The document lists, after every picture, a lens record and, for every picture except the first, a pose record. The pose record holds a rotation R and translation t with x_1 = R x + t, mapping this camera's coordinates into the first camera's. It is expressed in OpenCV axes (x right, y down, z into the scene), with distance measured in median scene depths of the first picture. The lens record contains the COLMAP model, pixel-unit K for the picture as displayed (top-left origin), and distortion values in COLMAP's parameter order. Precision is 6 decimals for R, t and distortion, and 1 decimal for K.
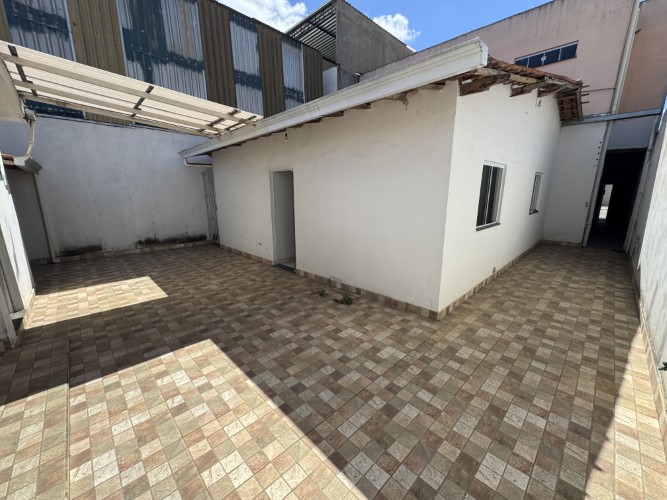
lens RADIAL K [[269.9, 0, 320.3], [0, 269.9, 231.6], [0, 0, 1]] dist [-0.000869, -0.000128]
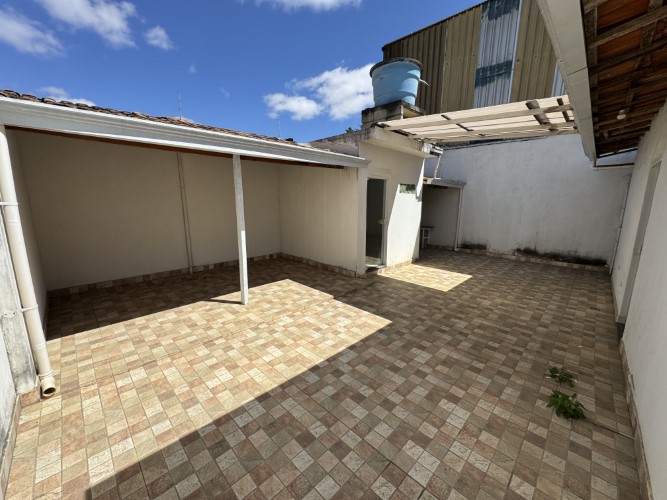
lens RADIAL K [[263.2, 0, 343.8], [0, 263.2, 241.2], [0, 0, 1]] dist [-0.001451, -0.000079]
pose [[0.069102, 0.156174, -0.985309, 0.483978], [-0.153115, 0.977628, 0.144218, -0.066227], [0.985789, 0.140900, 0.091469, 0.442350]]
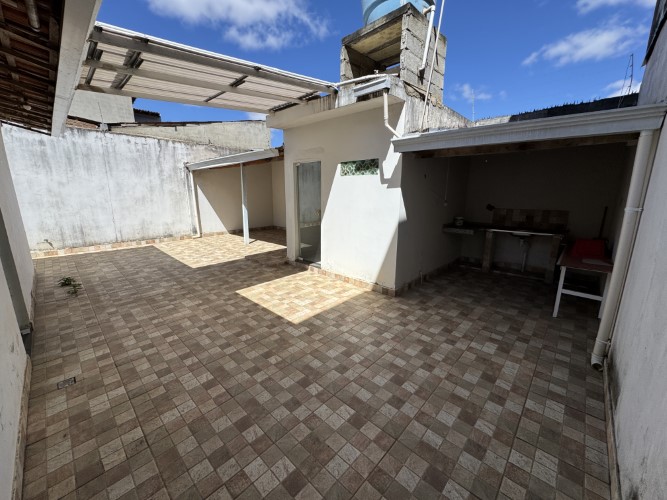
lens RADIAL K [[267.4, 0, 333.5], [0, 267.4, 250.0], [0, 0, 1]] dist [-0.001144, 0.000149]
pose [[-0.996885, 0.017811, -0.076827, -0.867663], [-0.011149, 0.932553, 0.360862, -0.273259], [0.078073, 0.360595, -0.929449, 1.928012]]
